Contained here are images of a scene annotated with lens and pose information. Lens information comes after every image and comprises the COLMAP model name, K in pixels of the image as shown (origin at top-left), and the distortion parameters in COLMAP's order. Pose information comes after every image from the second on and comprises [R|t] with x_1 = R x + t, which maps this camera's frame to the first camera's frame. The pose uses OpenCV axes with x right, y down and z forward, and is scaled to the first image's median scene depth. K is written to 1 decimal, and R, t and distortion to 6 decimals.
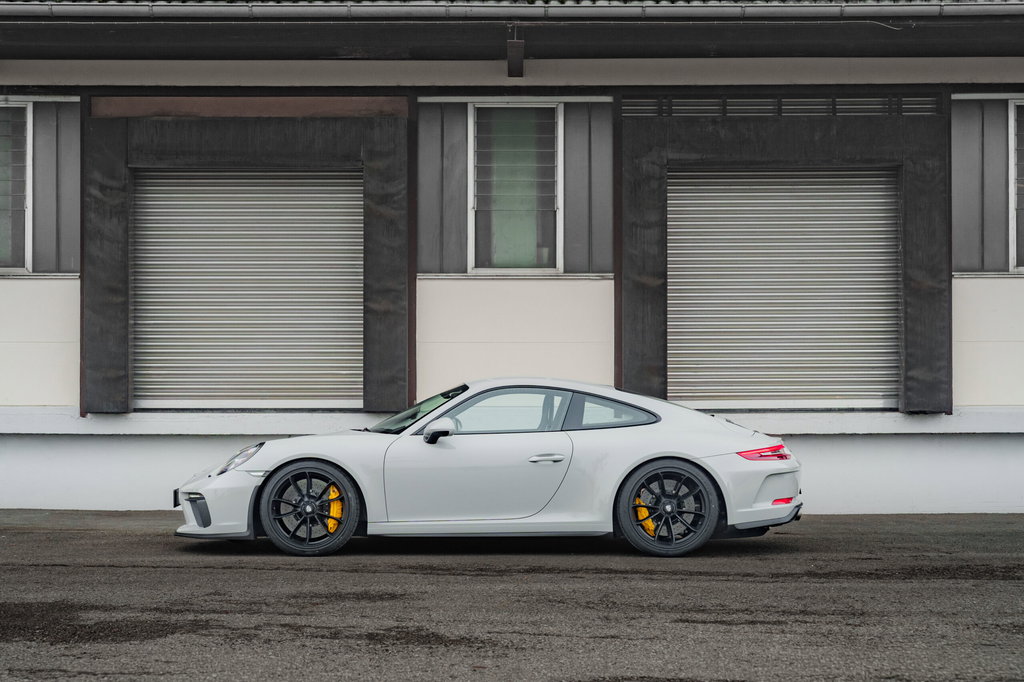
lens RADIAL K [[1646.0, 0, 521.7], [0, 1646.0, 344.2], [0, 0, 1]] dist [0.012722, 0.000000]
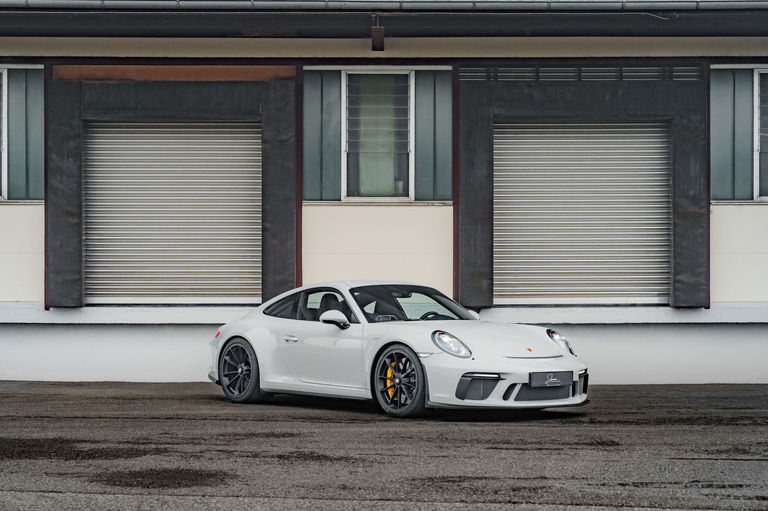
lens RADIAL K [[1427.1, 0, 399.1], [0, 1427.1, 263.3], [0, 0, 1]] dist [0.028559, 0.000000]
pose [[0.999934, 0.000855, 0.011424, 0.000243], [-0.000958, 0.999959, 0.008984, -0.003633], [-0.011416, -0.008995, 0.999894, -0.138753]]
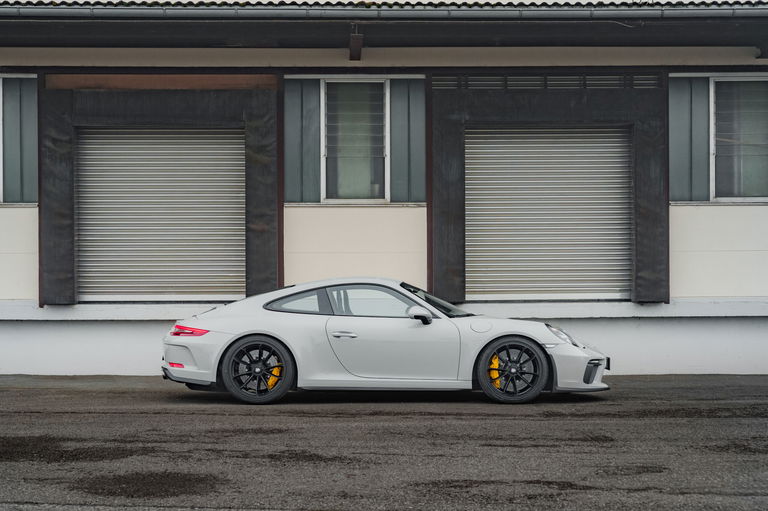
lens RADIAL K [[1227.6, 0, 375.6], [0, 1227.6, 270.4], [0, 0, 1]] dist [0.014633, 0.000000]
pose [[0.999659, -0.002927, 0.025941, -0.013939], [0.002632, 0.999932, 0.011374, 0.002150], [-0.025972, -0.011302, 0.999599, -0.032072]]
